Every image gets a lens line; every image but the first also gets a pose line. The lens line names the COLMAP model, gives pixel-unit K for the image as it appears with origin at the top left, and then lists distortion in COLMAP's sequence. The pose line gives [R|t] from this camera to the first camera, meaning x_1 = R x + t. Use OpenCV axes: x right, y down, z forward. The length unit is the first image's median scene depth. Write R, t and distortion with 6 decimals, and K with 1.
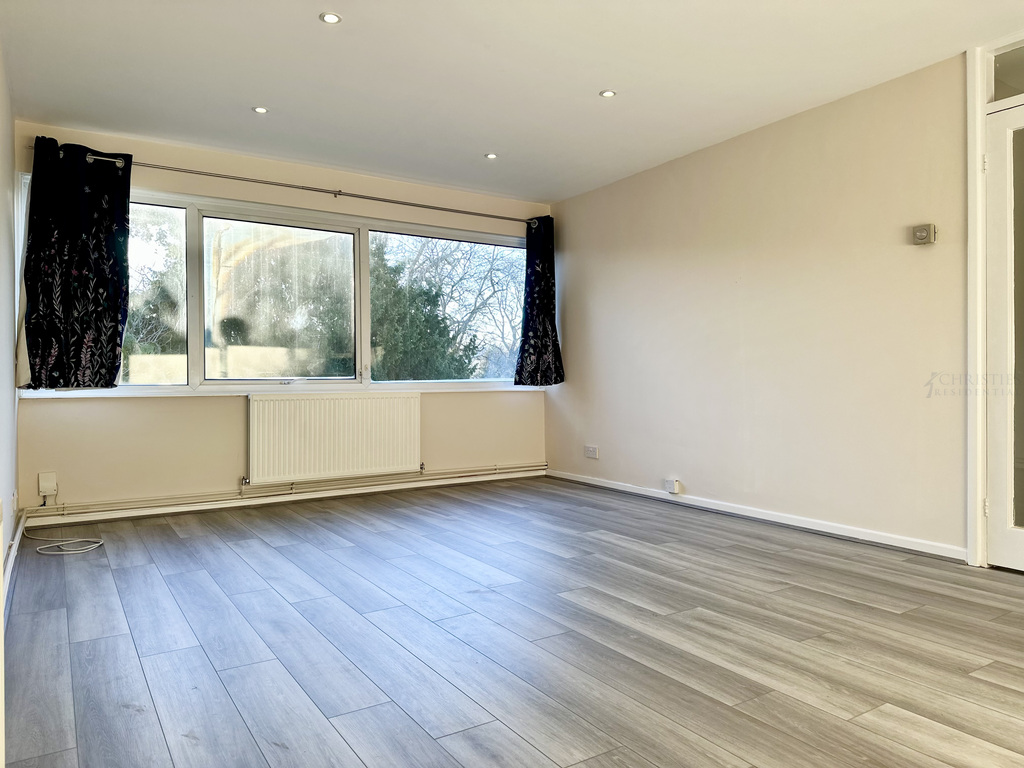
lens RADIAL K [[725.0, 0, 522.5], [0, 725.0, 377.3], [0, 0, 1]] dist [0.003710, -0.007396]
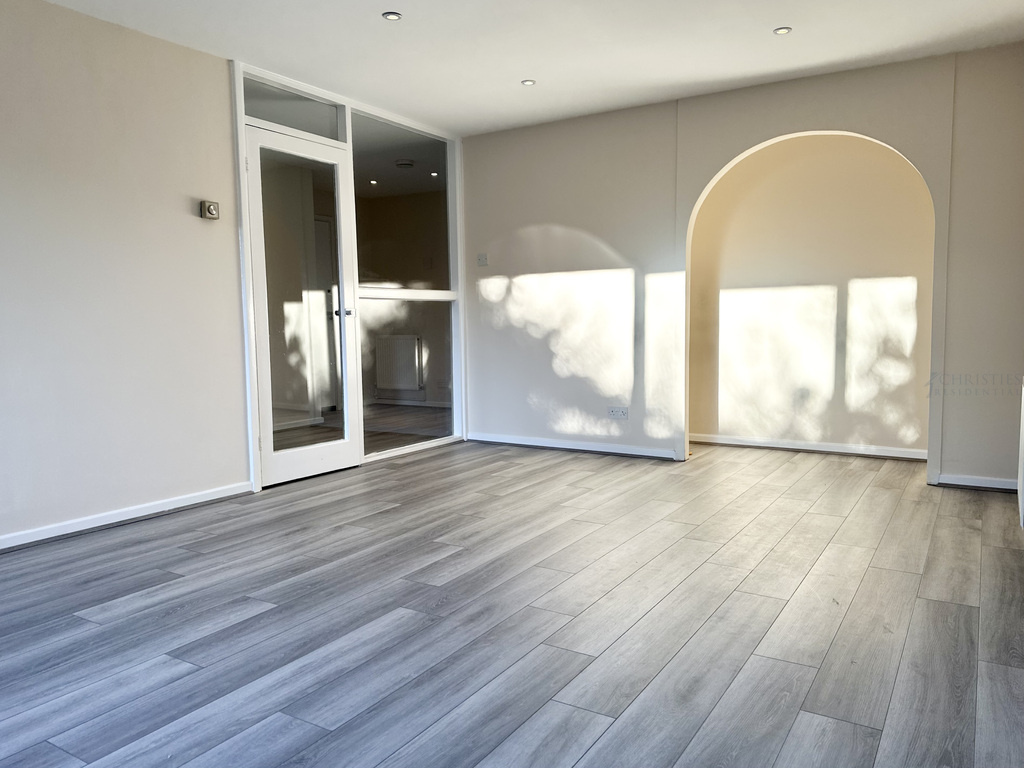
lens RADIAL K [[725.0, 0, 522.4], [0, 725.0, 388.6], [0, 0, 1]] dist [0.003710, -0.007396]
pose [[-0.409888, -0.079615, 0.908655, -0.792949], [0.025090, 0.994822, 0.098482, -0.031034], [-0.911791, 0.063165, -0.405768, 1.251490]]
